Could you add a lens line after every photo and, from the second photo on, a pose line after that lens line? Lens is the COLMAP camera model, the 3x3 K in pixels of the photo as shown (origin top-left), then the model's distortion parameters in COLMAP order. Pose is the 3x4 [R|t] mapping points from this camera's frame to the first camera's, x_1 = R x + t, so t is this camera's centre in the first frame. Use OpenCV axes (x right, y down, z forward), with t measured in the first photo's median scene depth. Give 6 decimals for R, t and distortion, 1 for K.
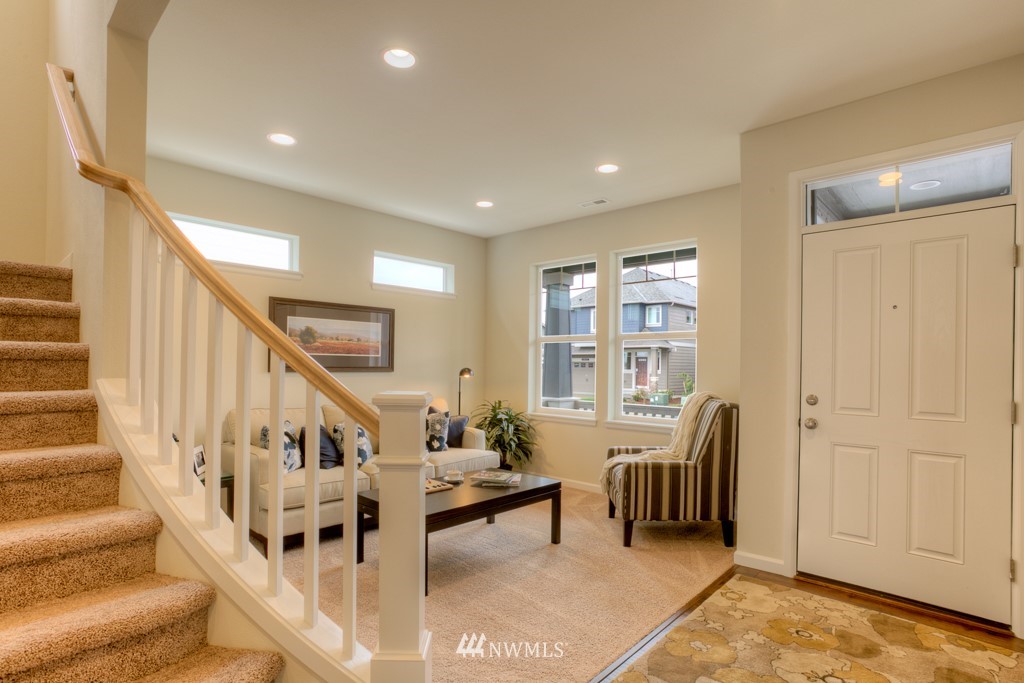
lens RADIAL K [[515.4, 0, 512.0], [0, 515.4, 360.3], [0, 0, 1]] dist [-0.089524, 0.049788]
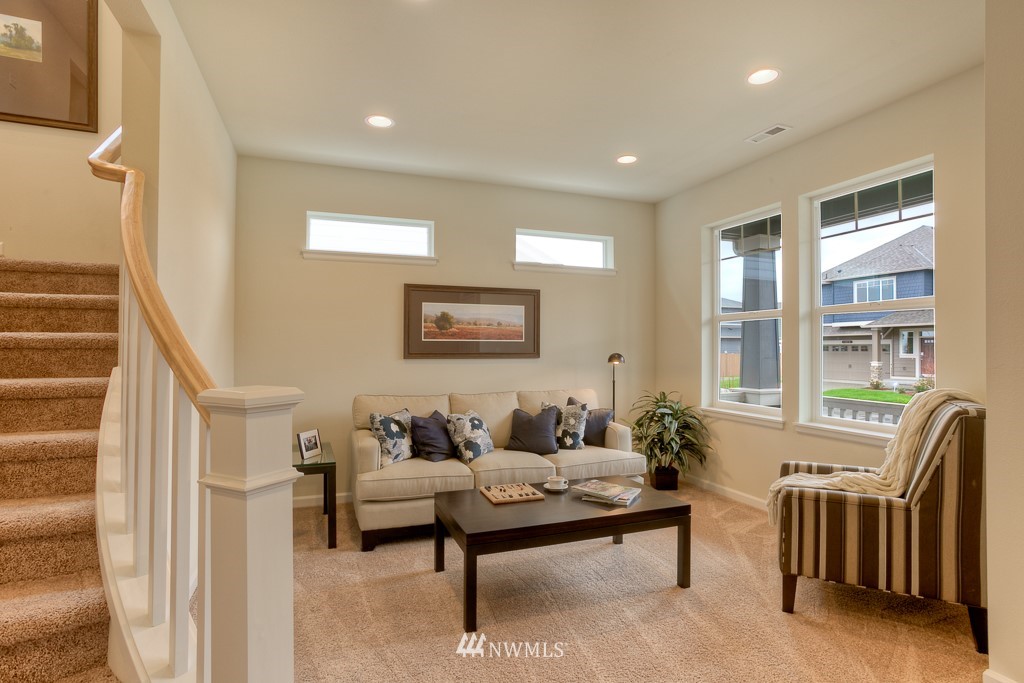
lens RADIAL K [[513.6, 0, 512.0], [0, 513.6, 341.5], [0, 0, 1]] dist [-0.062878, 0.031937]
pose [[0.895342, -0.015846, -0.445097, 0.167610], [0.012321, 0.999866, -0.010811, 0.002714], [0.445208, 0.004196, 0.895417, 0.189196]]
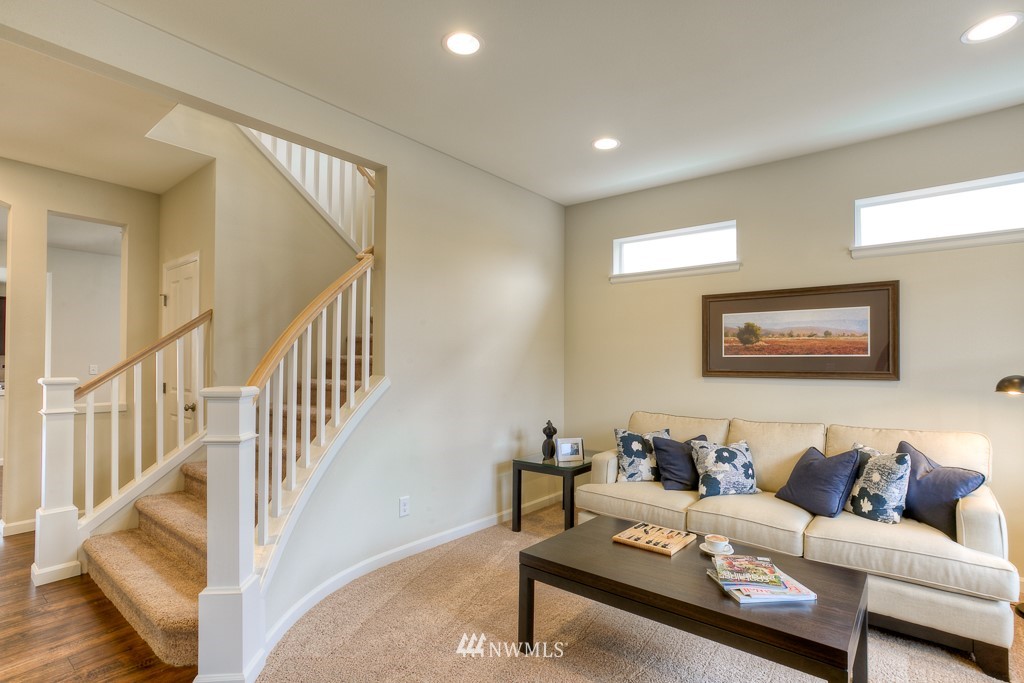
lens RADIAL K [[500.8, 0, 517.3], [0, 500.8, 345.3], [0, 0, 1]] dist [-0.052179, 0.030084]
pose [[0.072149, -0.045156, -0.996371, 0.415387], [0.005262, 0.998978, -0.044893, 0.005151], [0.997380, -0.002004, 0.072313, 0.606898]]
